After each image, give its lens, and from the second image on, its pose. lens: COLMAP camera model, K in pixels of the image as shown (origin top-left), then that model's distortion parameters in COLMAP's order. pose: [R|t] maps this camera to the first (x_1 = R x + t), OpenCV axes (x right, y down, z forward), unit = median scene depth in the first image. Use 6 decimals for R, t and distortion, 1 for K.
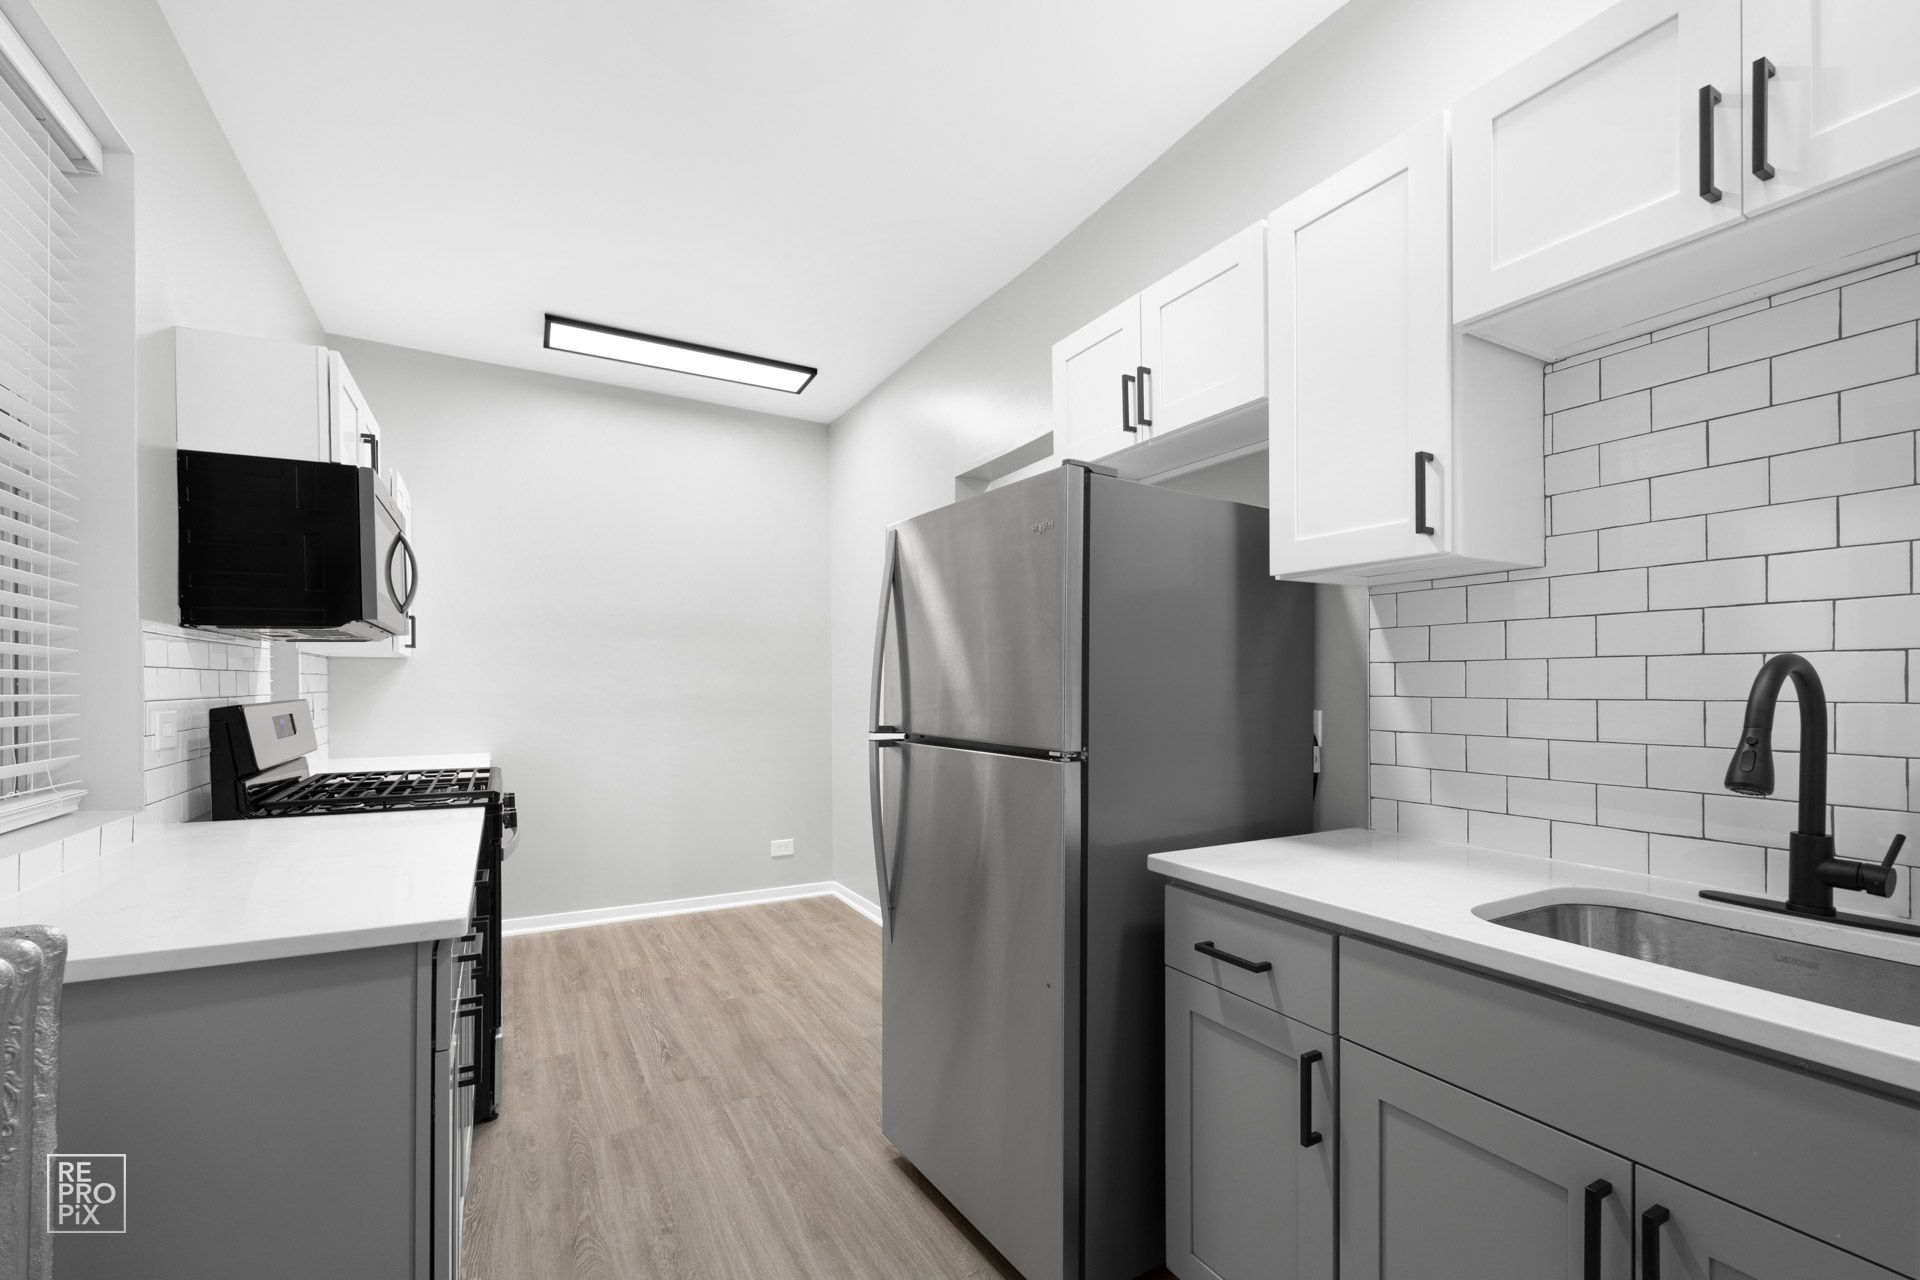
lens RADIAL K [[822.8, 0, 971.2], [0, 822.8, 681.9], [0, 0, 1]] dist [0.004640, -0.000341]
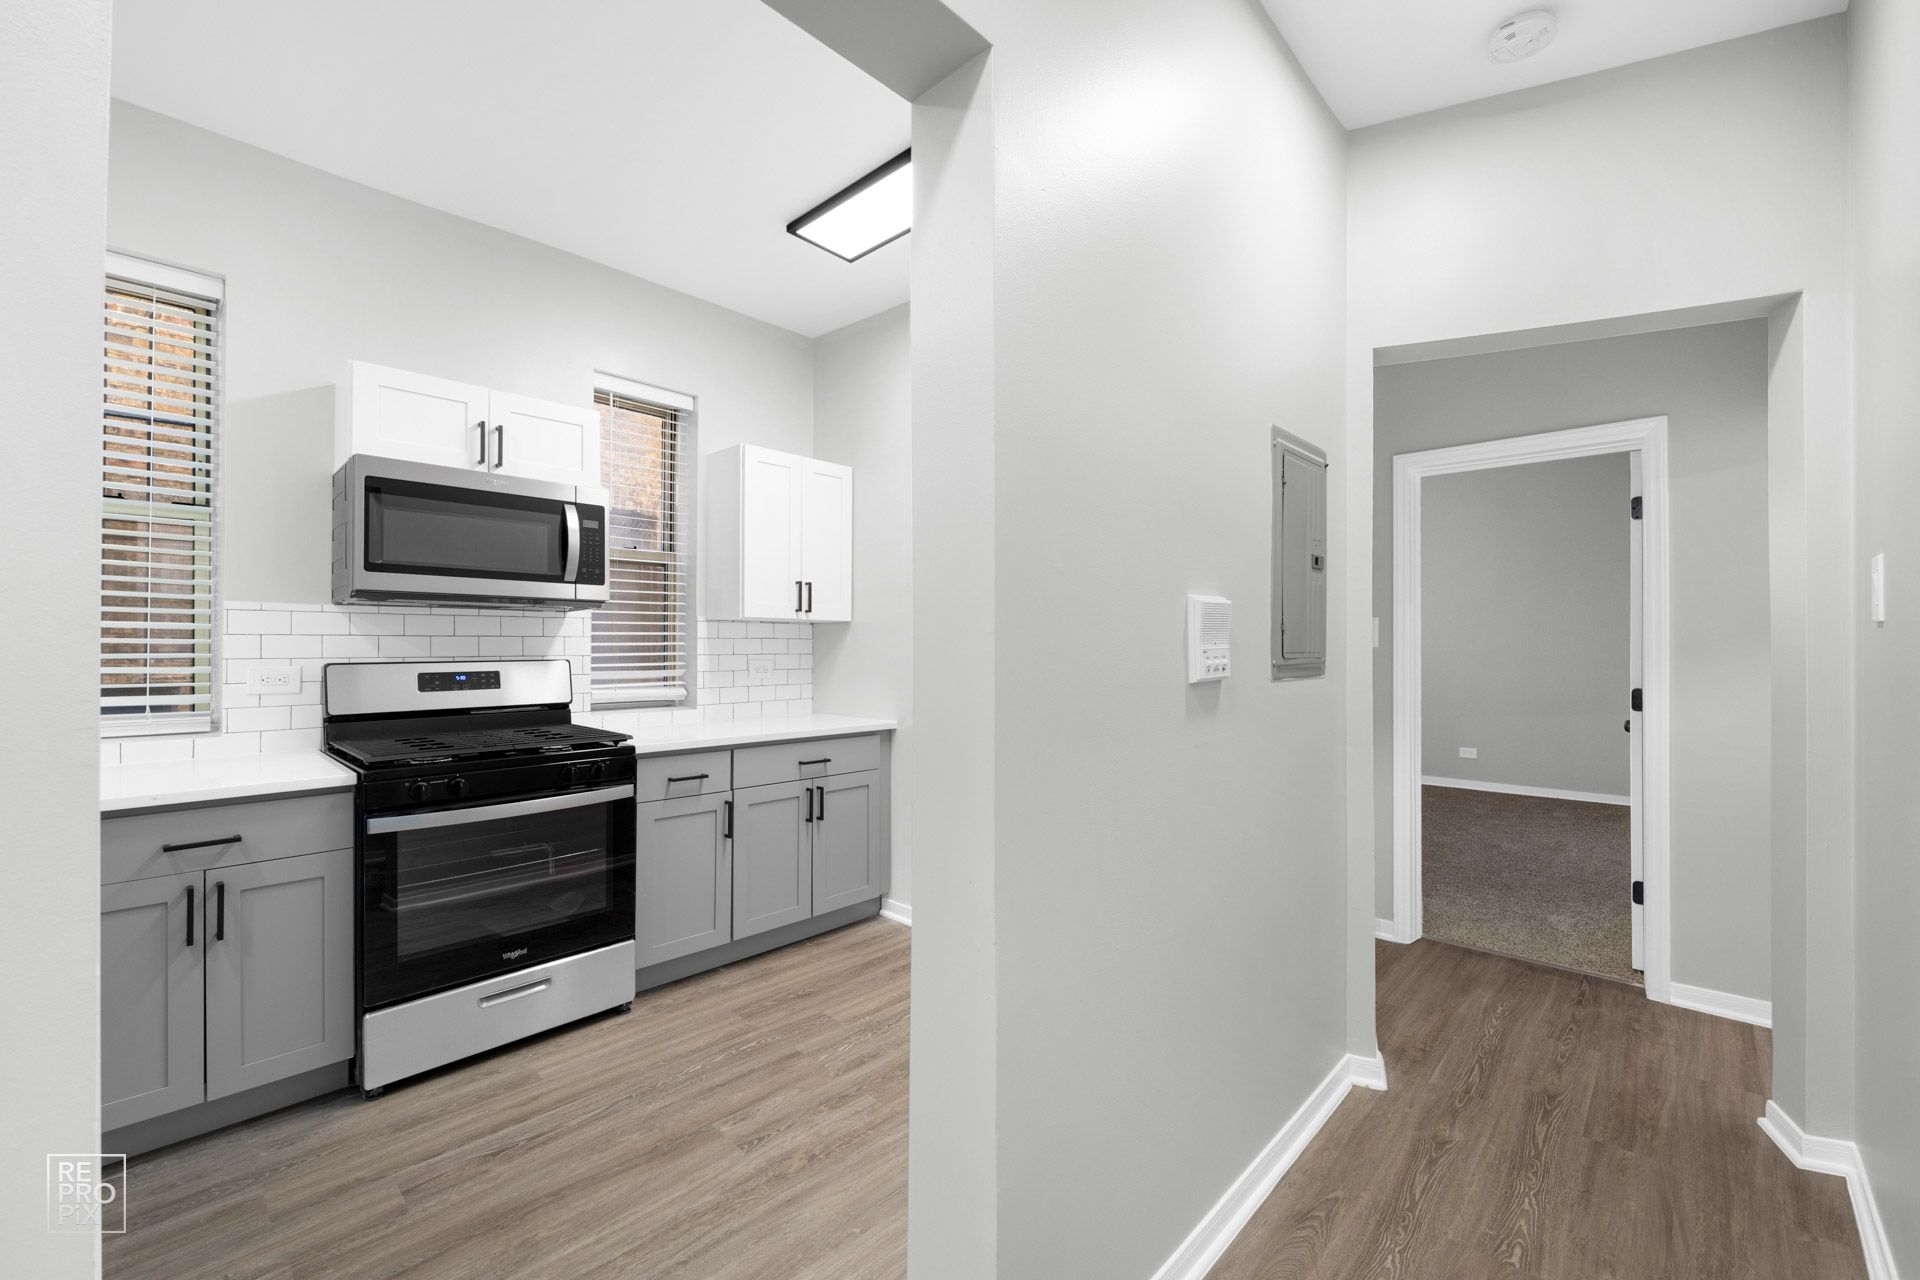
lens RADIAL K [[792.2, 0, 958.3], [0, 792.2, 638.1], [0, 0, 1]] dist [0.004736, -0.000176]
pose [[0.305145, 0.003412, -0.952300, 0.510769], [-0.010183, 0.999948, 0.000320, -0.018754], [0.952251, 0.009600, 0.305164, 1.345464]]
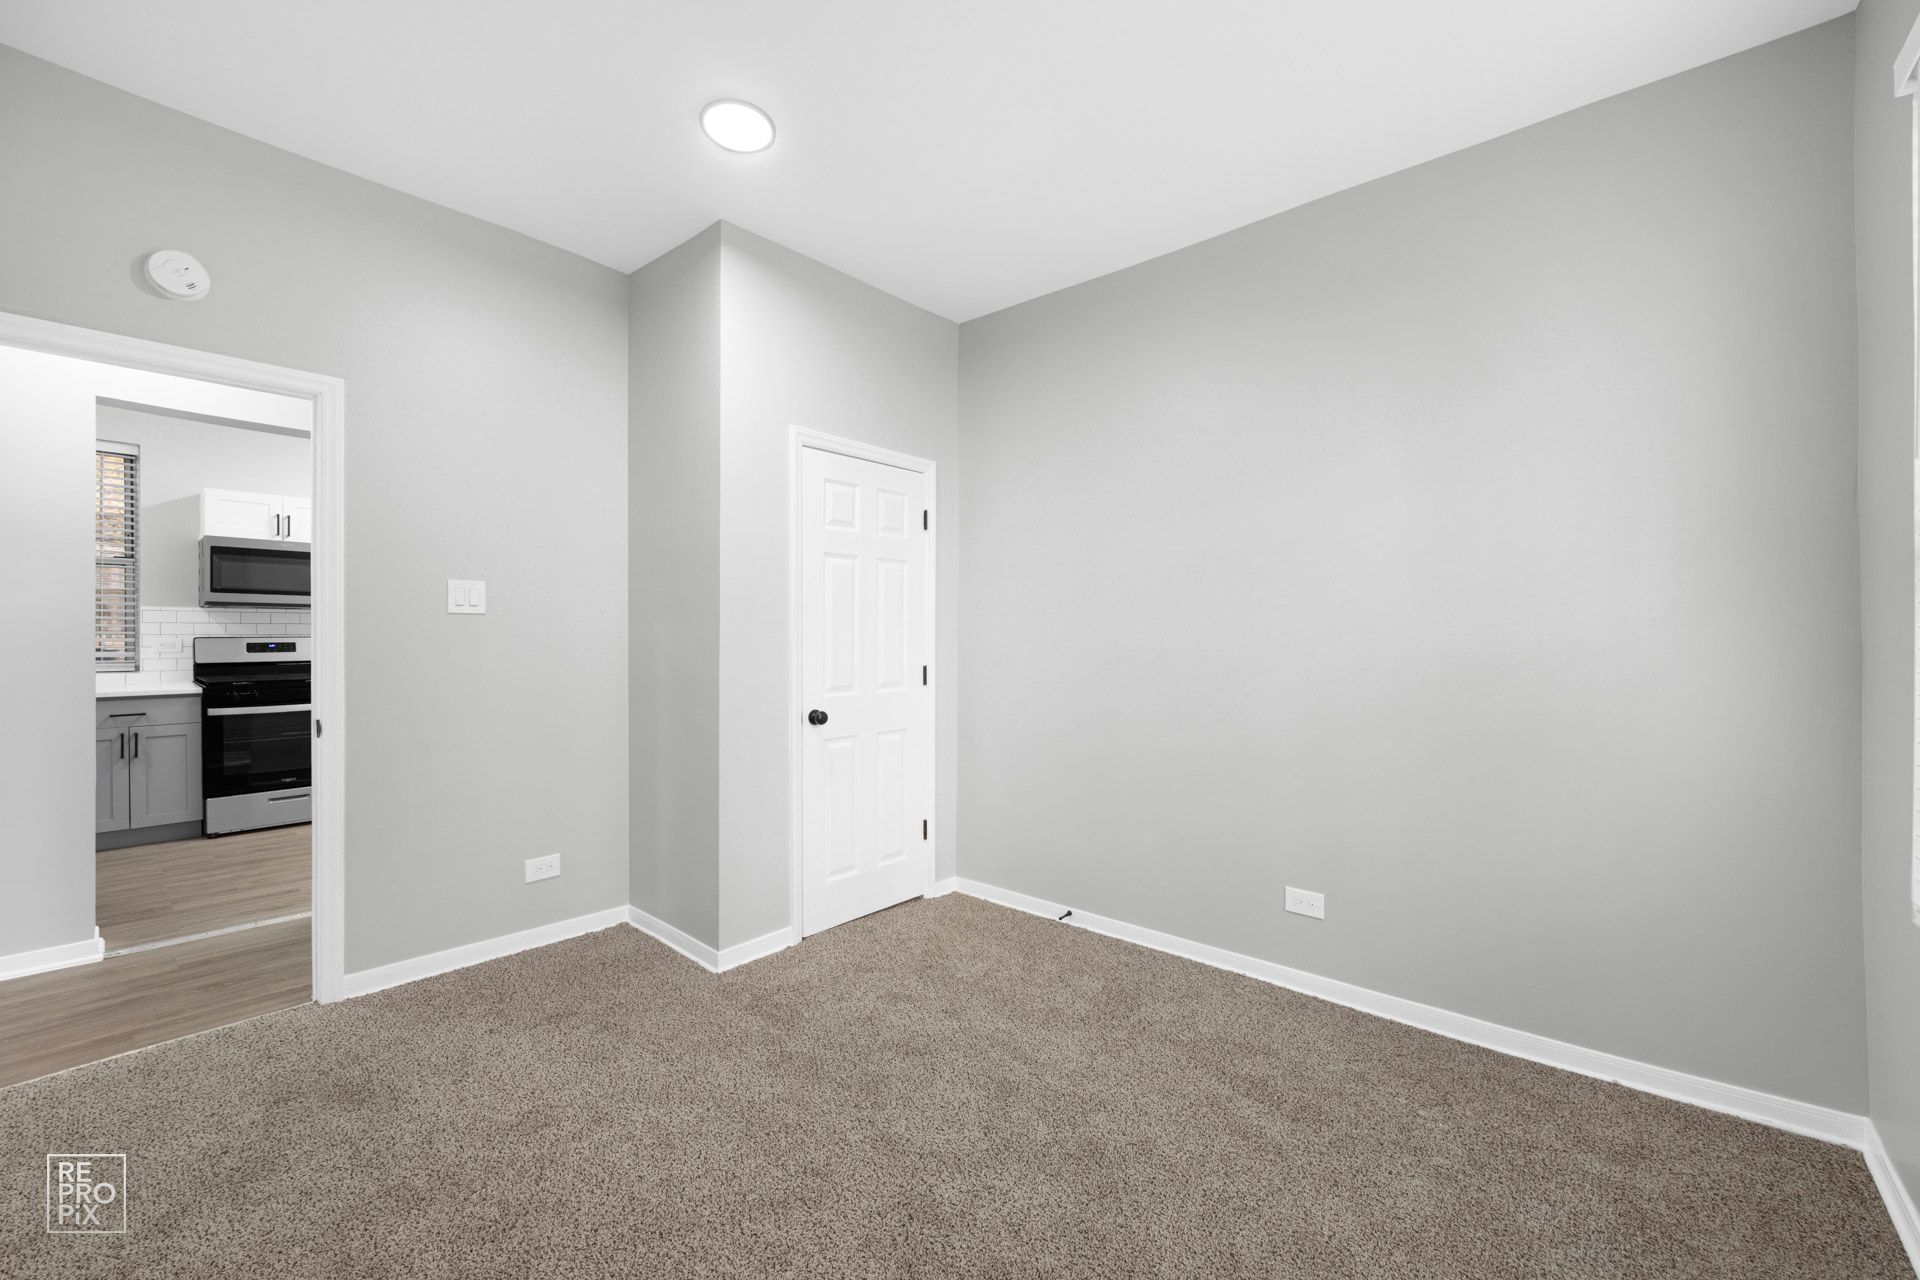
lens RADIAL K [[792.2, 0, 956.8], [0, 792.2, 634.5], [0, 0, 1]] dist [0.004736, -0.000176]
pose [[0.331242, 0.022753, -0.943271, 1.918354], [-0.019134, 0.999666, 0.017395, -0.059471], [0.943352, 0.012286, 0.331567, 2.081245]]
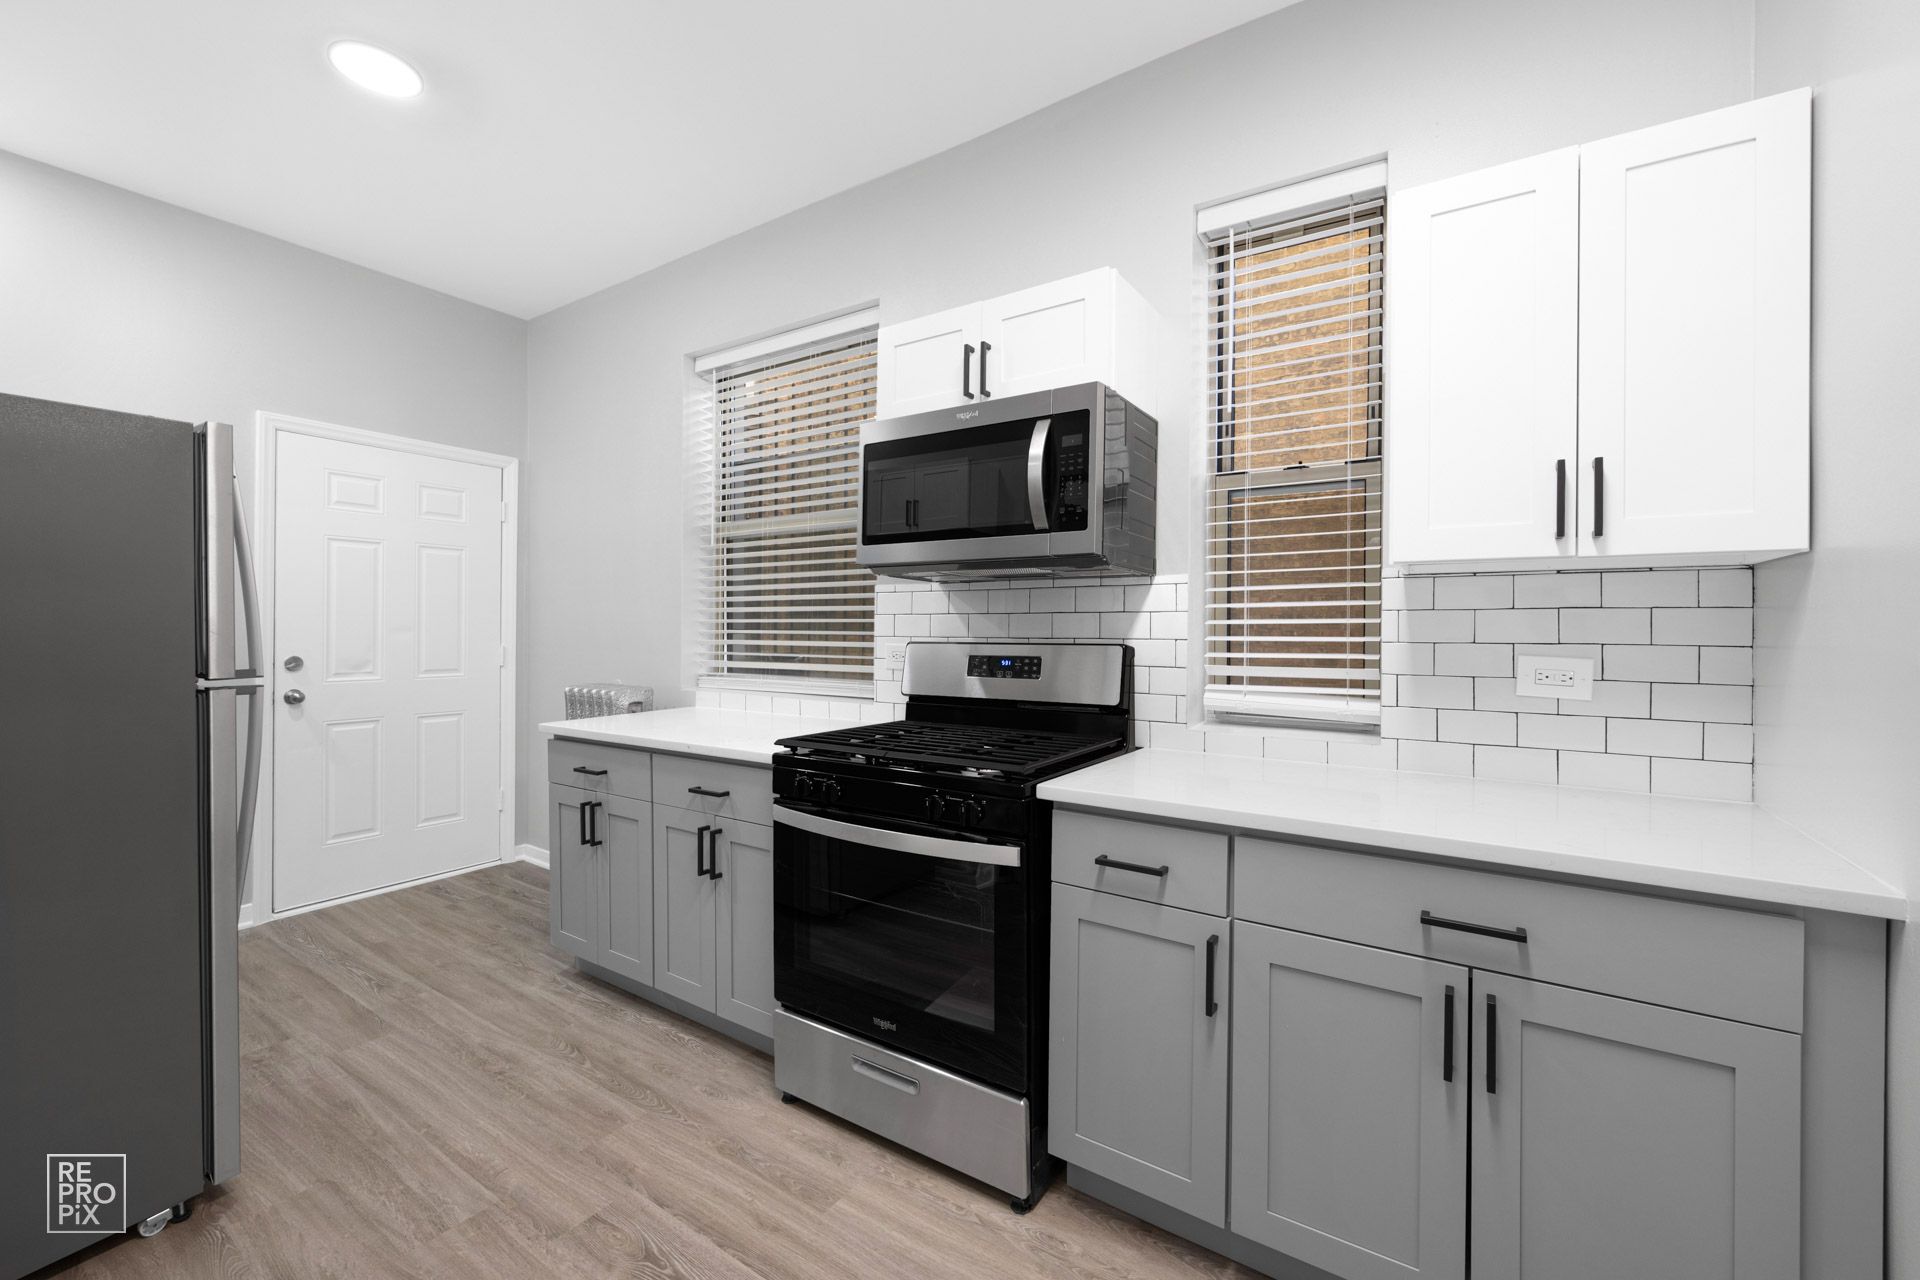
lens RADIAL K [[792.2, 0, 987.0], [0, 792.2, 622.2], [0, 0, 1]] dist [0.004736, -0.000176]
pose [[-0.889015, 0.004363, -0.457857, -0.370846], [0.003861, 0.999990, 0.002032, -0.003720], [0.457861, 0.000038, -0.889024, 1.860499]]
